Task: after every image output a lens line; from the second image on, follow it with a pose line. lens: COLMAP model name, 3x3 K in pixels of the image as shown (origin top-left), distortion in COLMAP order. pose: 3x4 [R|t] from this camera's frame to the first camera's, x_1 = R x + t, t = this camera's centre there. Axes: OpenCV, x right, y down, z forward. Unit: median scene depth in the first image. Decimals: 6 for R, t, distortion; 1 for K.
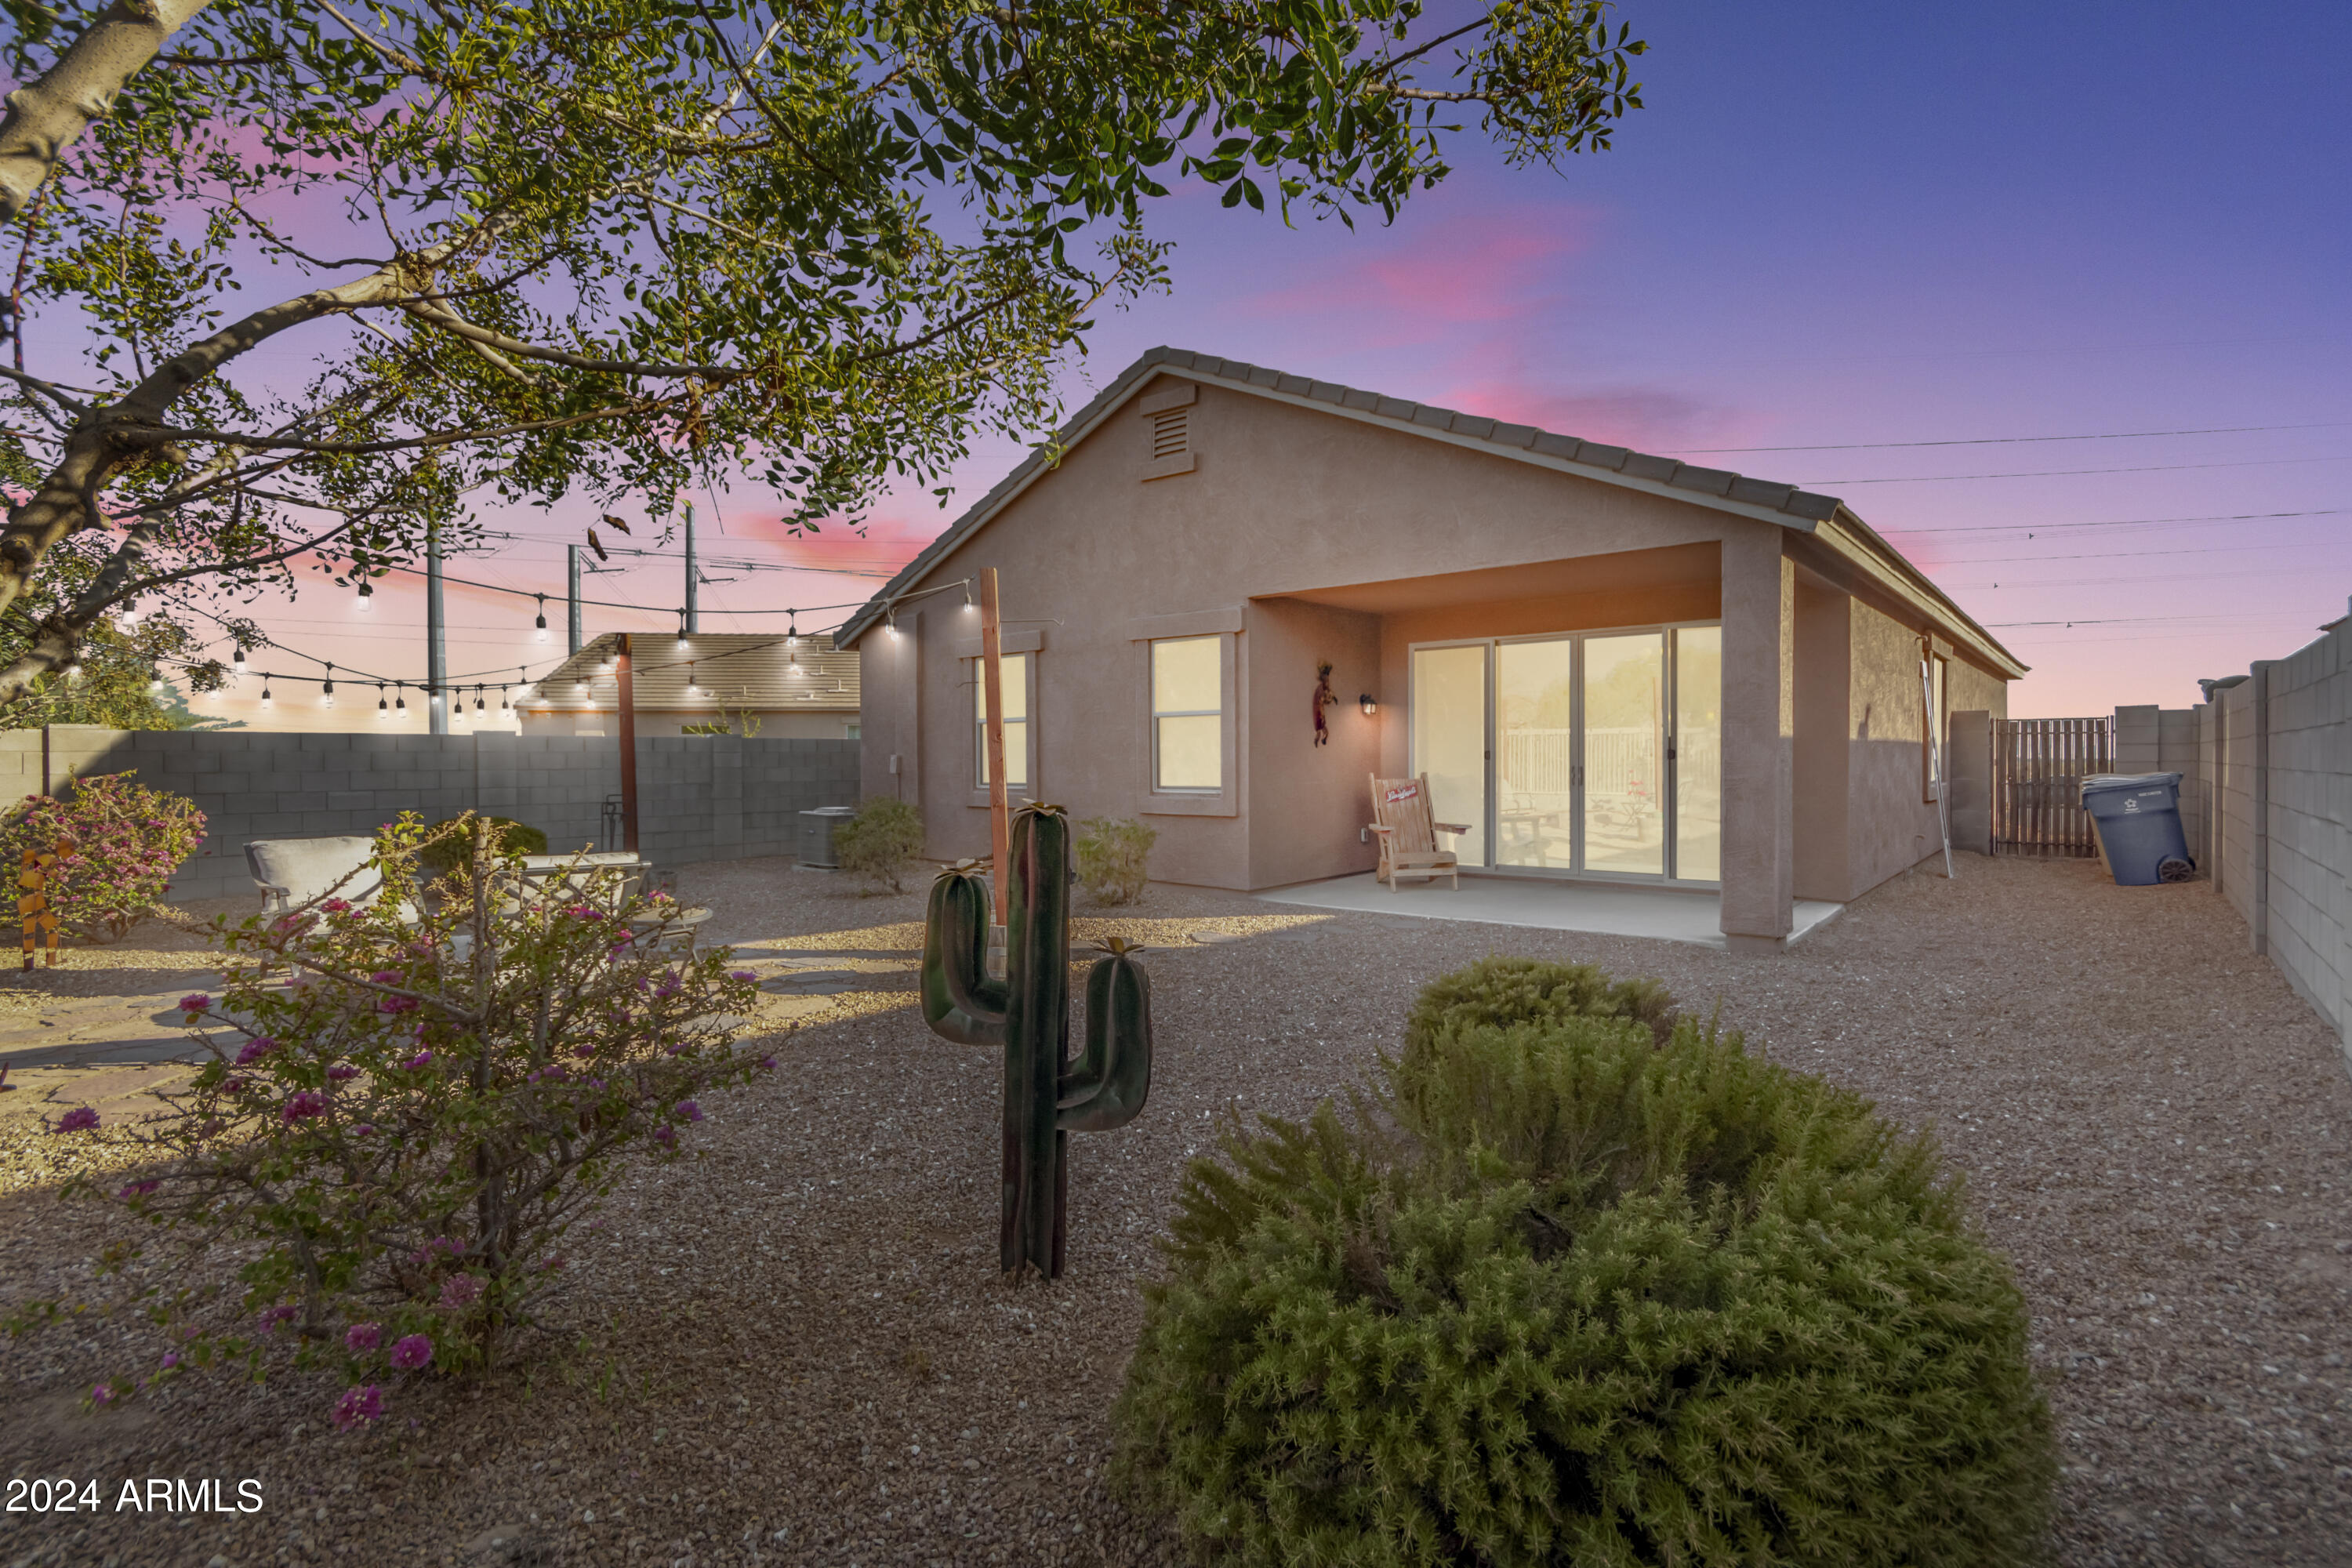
lens RADIAL K [[1088.9, 0, 1170.5], [0, 1088.9, 761.8], [0, 0, 1]] dist [-0.000678, -0.000336]
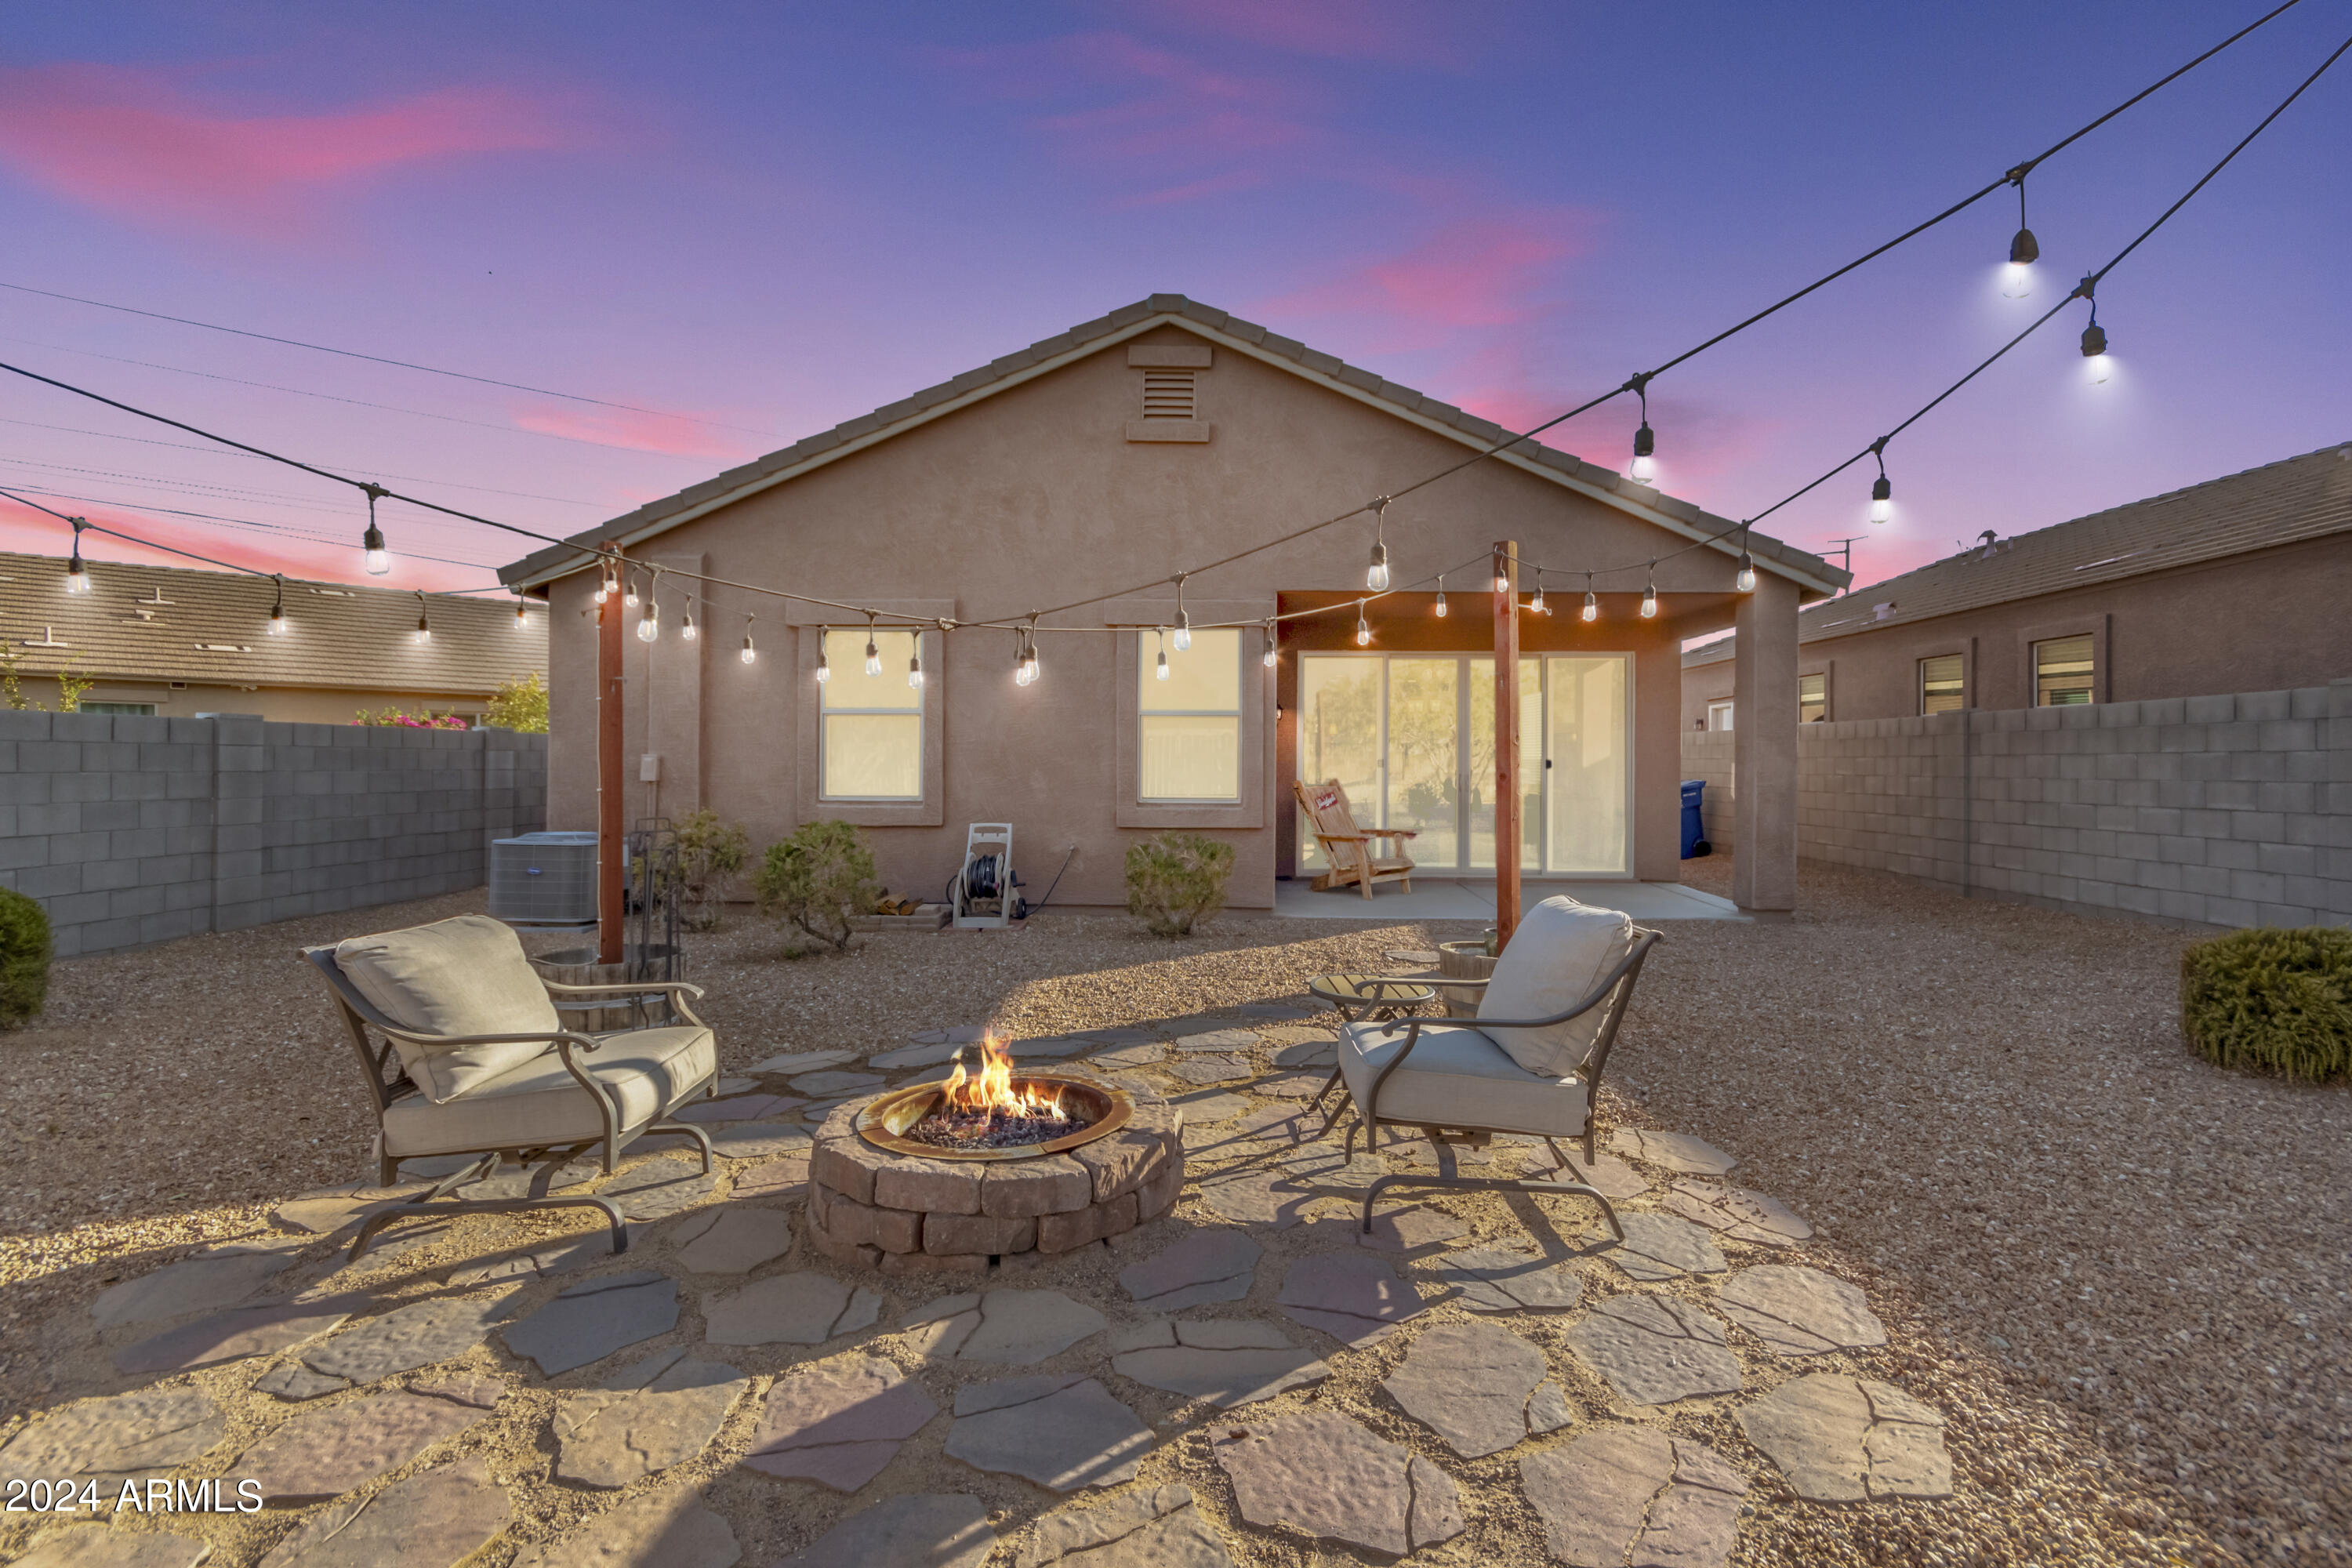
lens RADIAL K [[1088.9, 0, 1170.5], [0, 1088.9, 761.8], [0, 0, 1]] dist [-0.000678, -0.000336]
pose [[0.803048, 0.008862, 0.595849, -0.522014], [-0.004915, 0.999954, -0.008247, 0.002163], [-0.595895, 0.003694, 0.803054, 0.296094]]
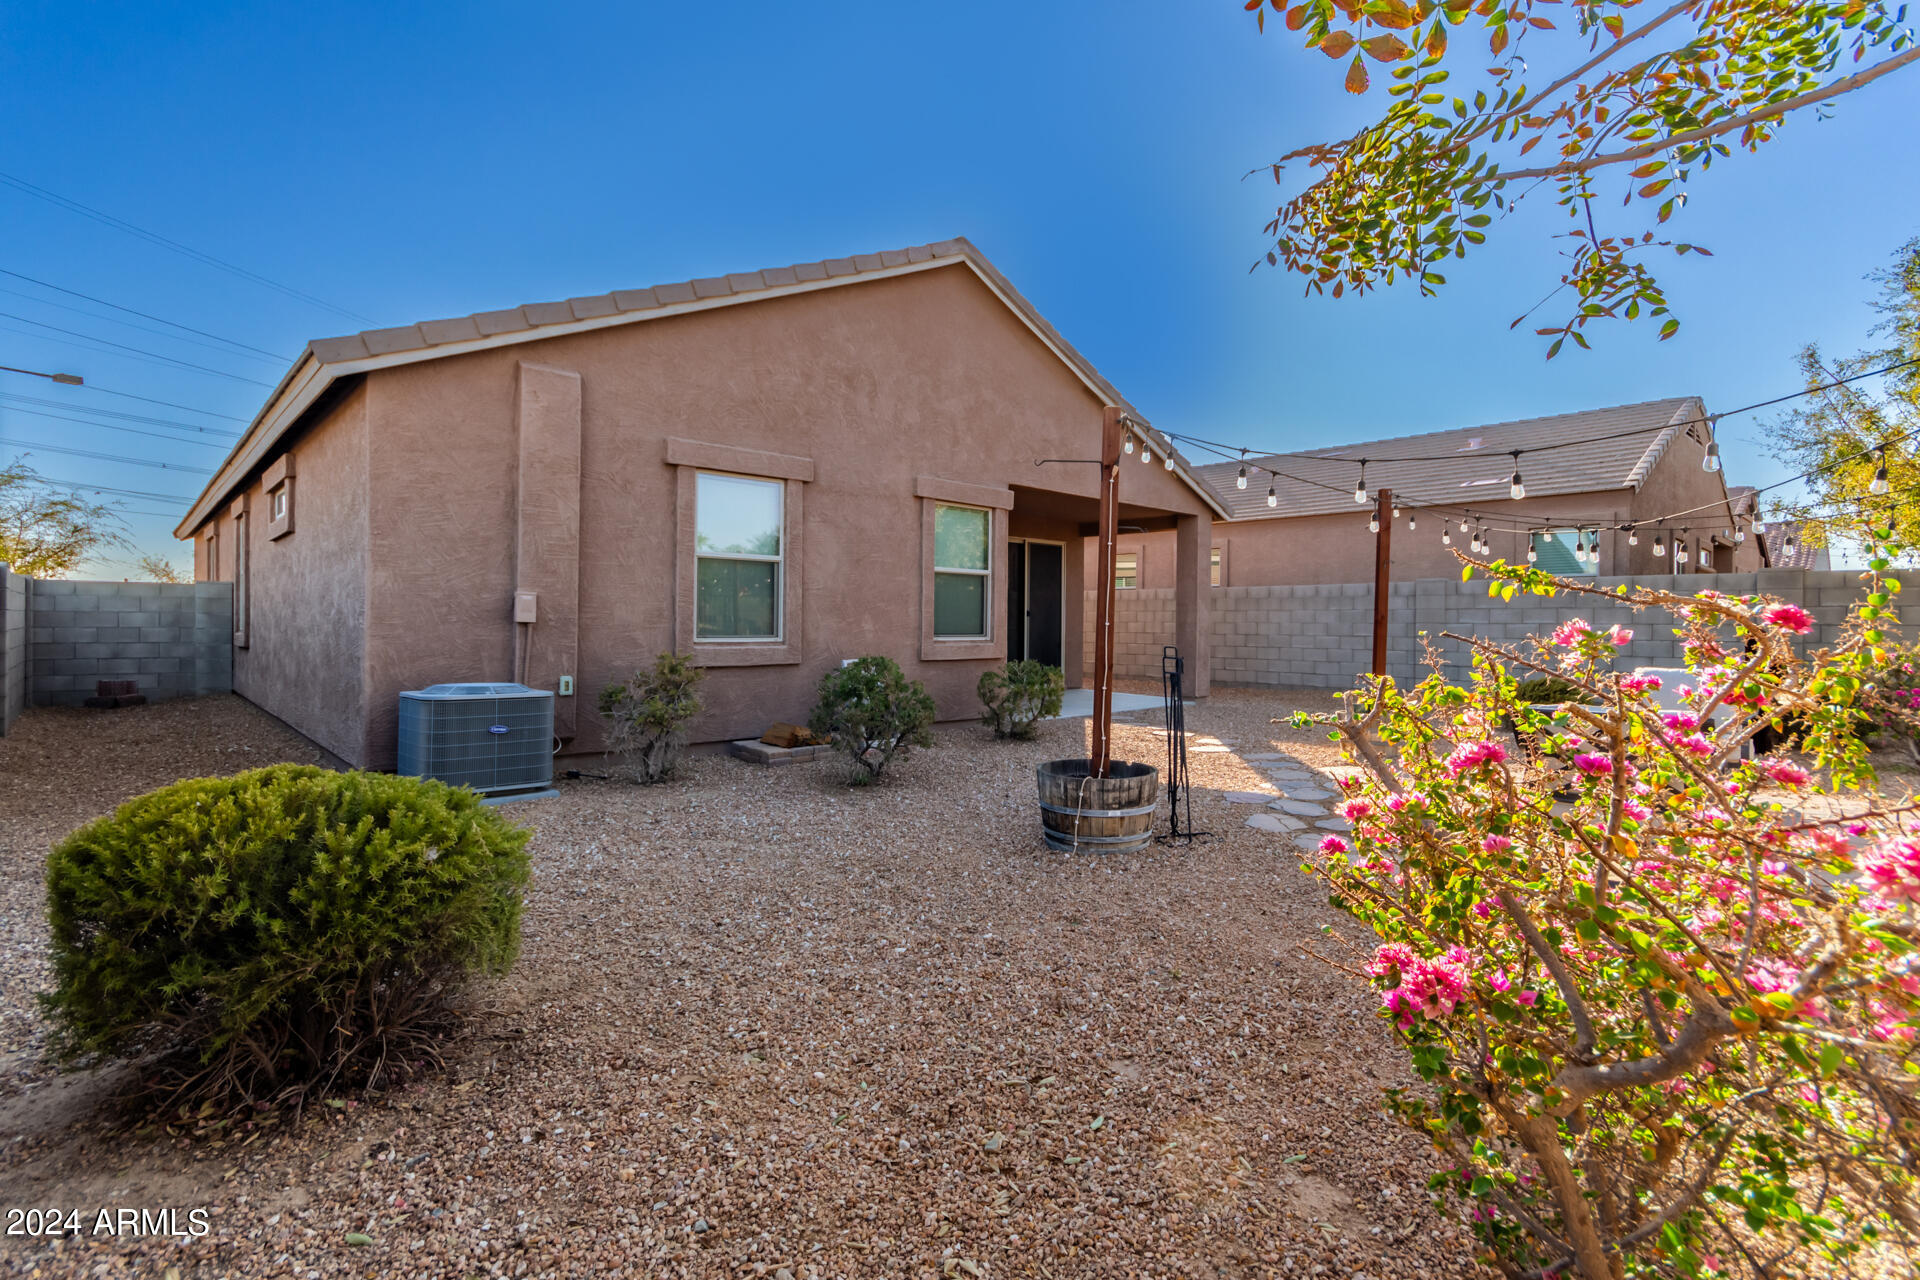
lens RADIAL K [[888.9, 0, 955.5], [0, 888.9, 621.9], [0, 0, 1]] dist [-0.000678, -0.000336]
pose [[0.143030, 0.012548, 0.989639, -0.906646], [0.002211, 0.999913, -0.012997, 0.020878], [-0.989716, 0.004047, 0.142990, 0.868958]]
